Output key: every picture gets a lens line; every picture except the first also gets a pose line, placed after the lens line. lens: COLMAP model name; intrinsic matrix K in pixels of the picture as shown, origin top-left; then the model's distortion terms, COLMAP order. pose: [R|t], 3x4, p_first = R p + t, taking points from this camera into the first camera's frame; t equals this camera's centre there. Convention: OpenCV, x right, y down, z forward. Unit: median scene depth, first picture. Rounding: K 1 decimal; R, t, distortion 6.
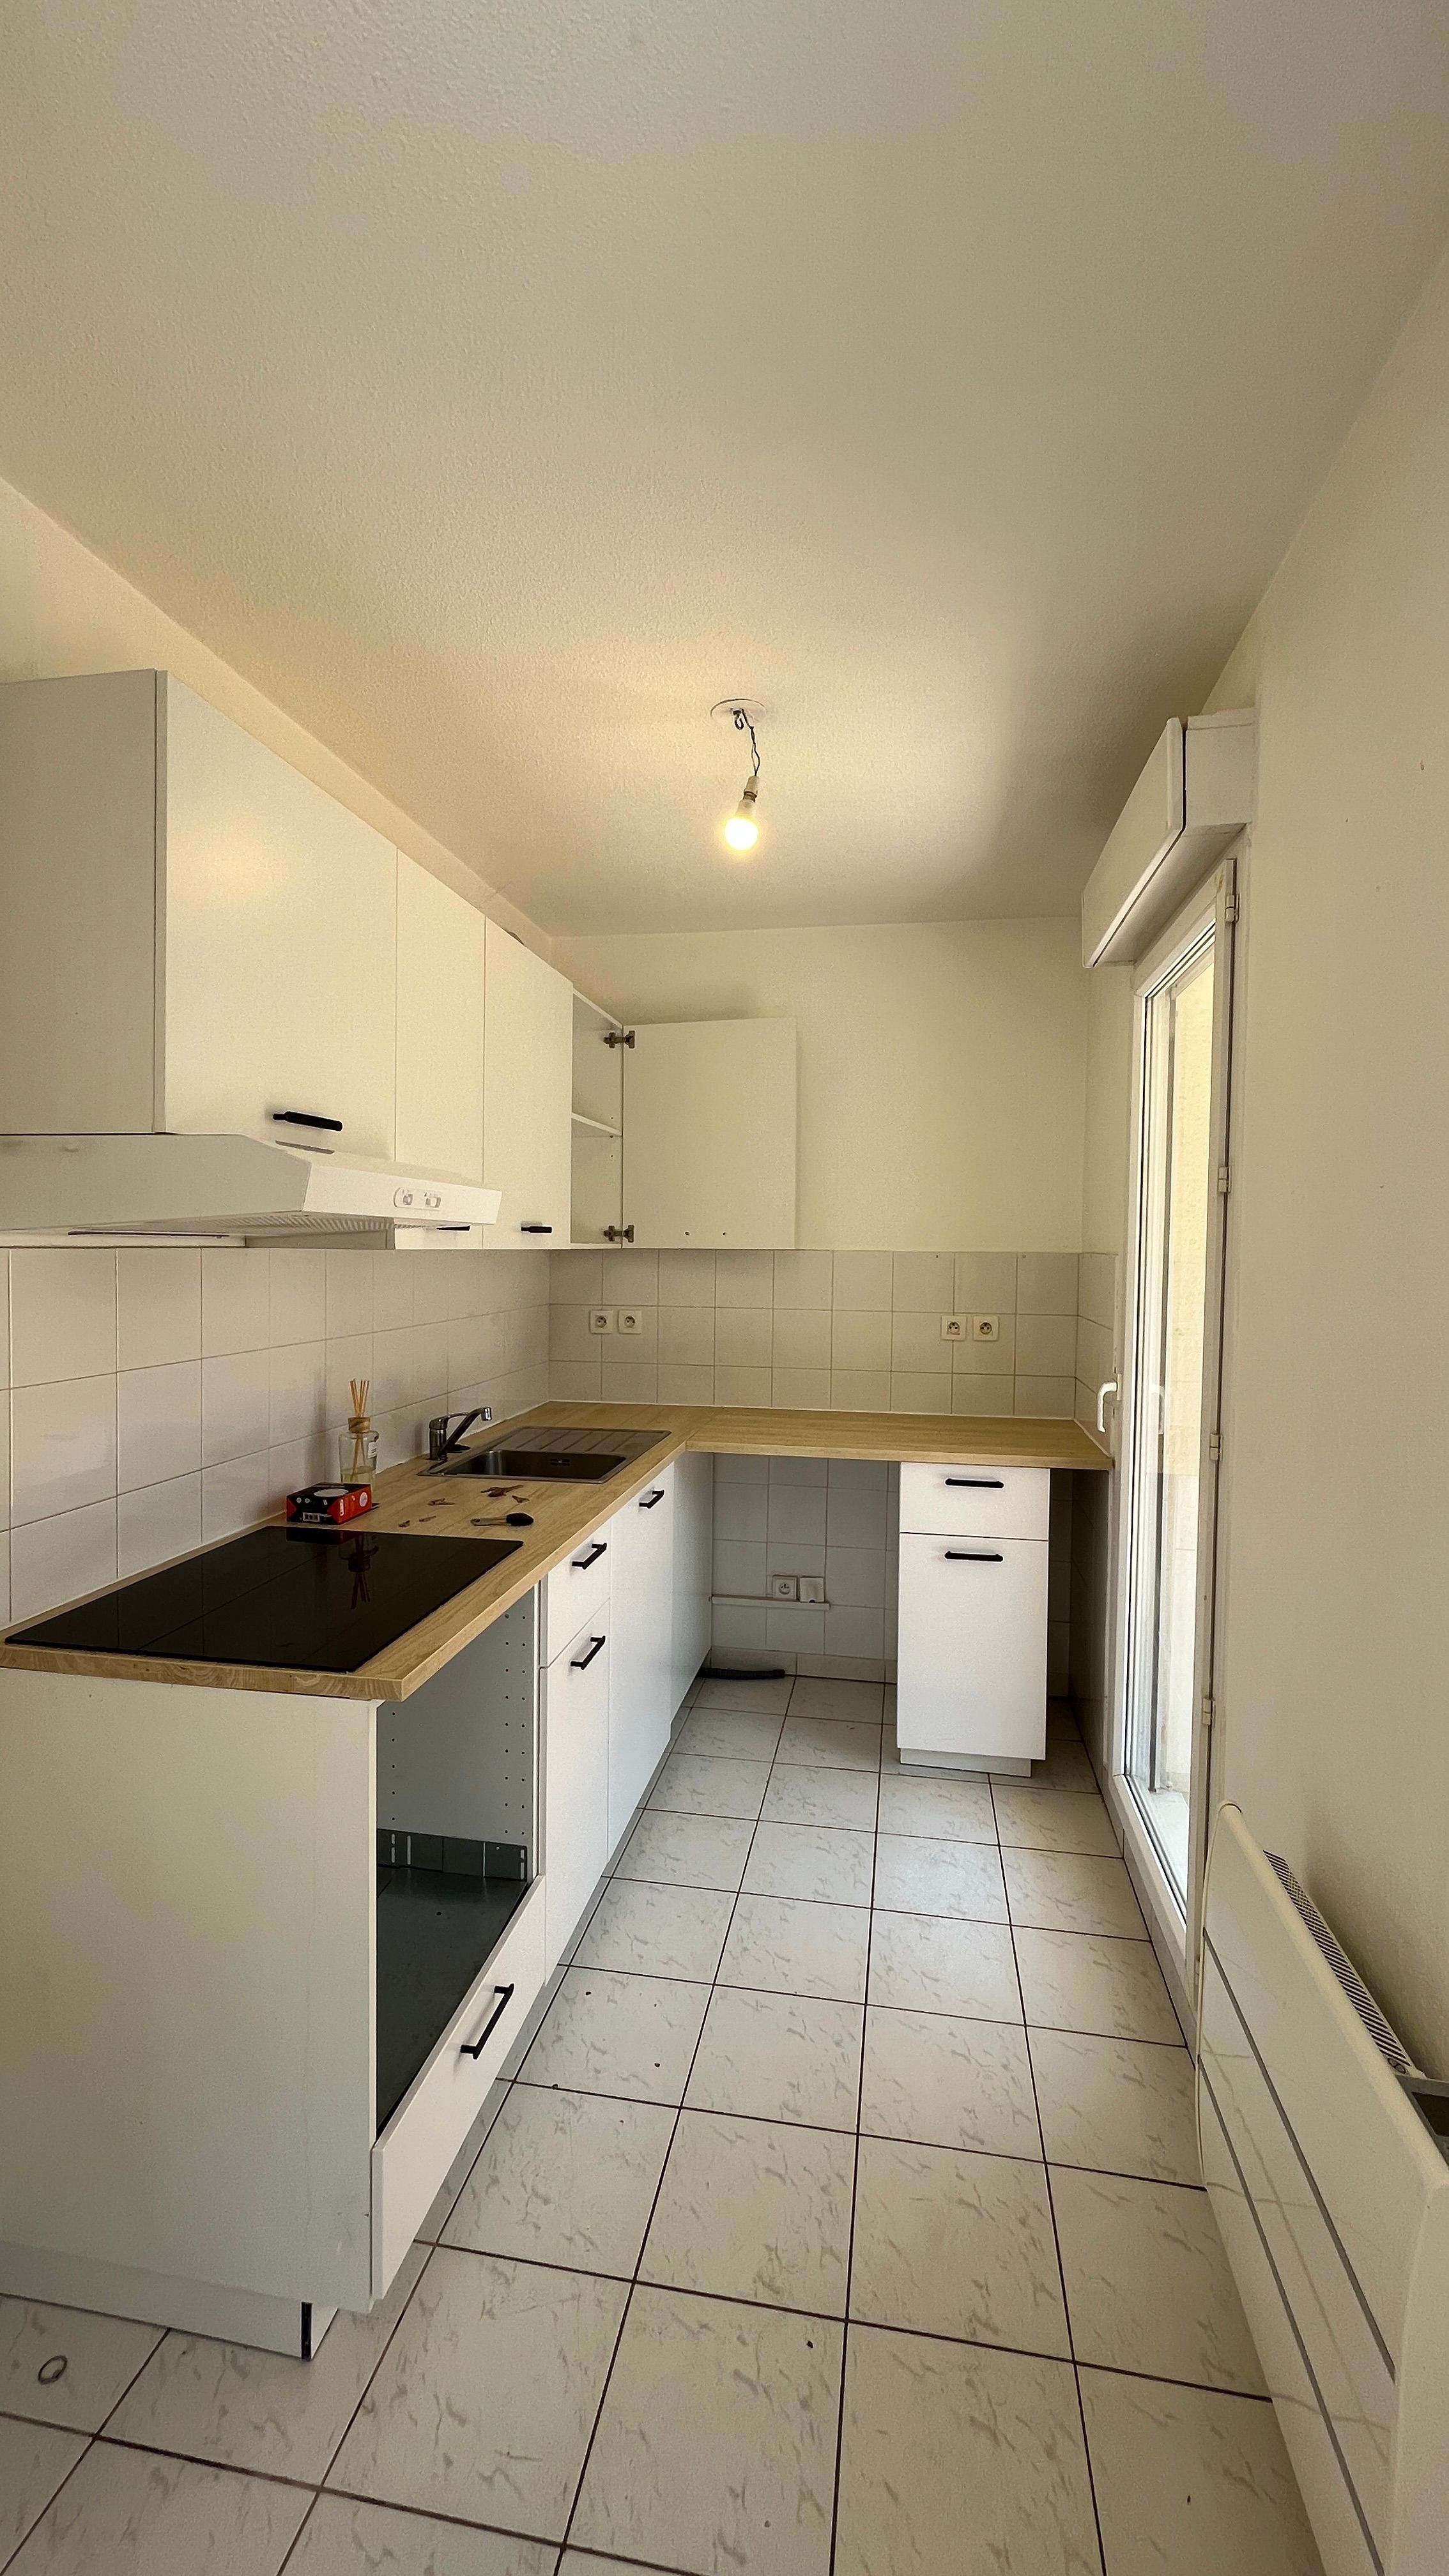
lens RADIAL K [[1037.9, 0, 734.4], [0, 1037.9, 1267.6], [0, 0, 1]] dist [-0.002470, 0.000044]
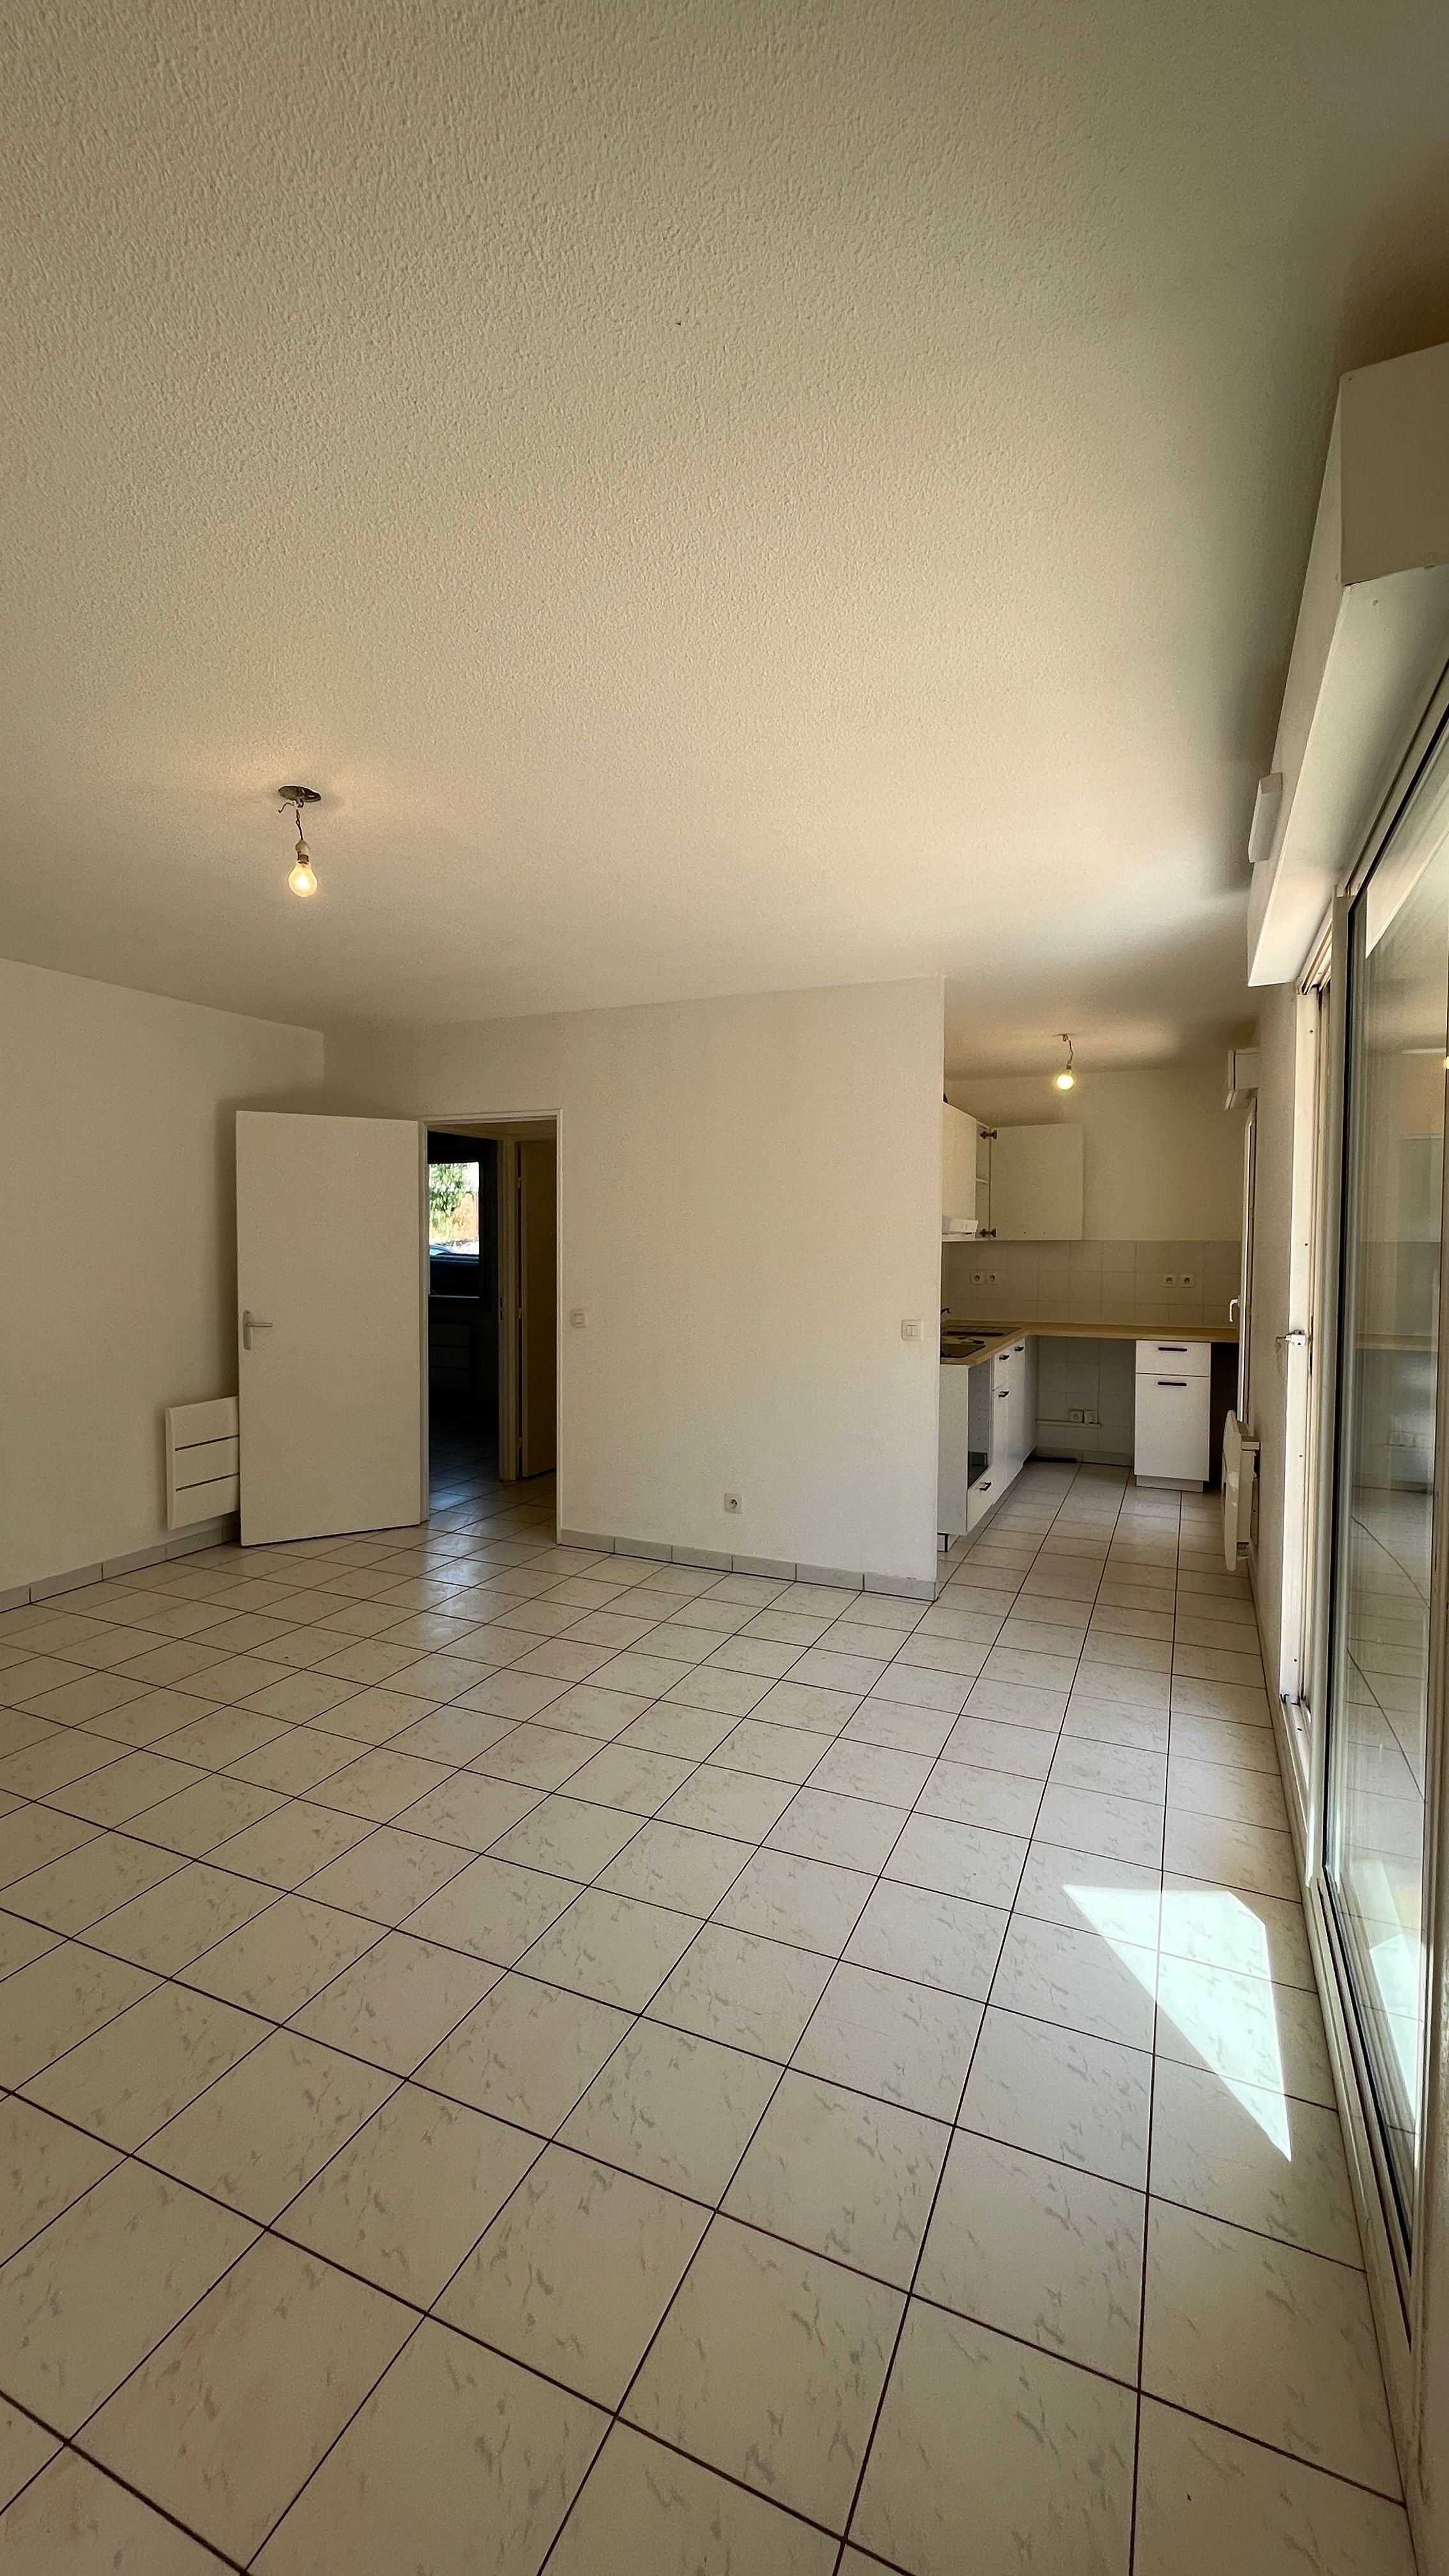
lens RADIAL K [[1037.9, 0, 734.4], [0, 1037.9, 1267.6], [0, 0, 1]] dist [-0.002470, 0.000044]
pose [[0.969700, -0.000746, -0.244296, -0.115814], [0.002986, 0.999957, 0.008798, 0.017259], [0.244279, -0.009261, 0.969661, -1.230856]]
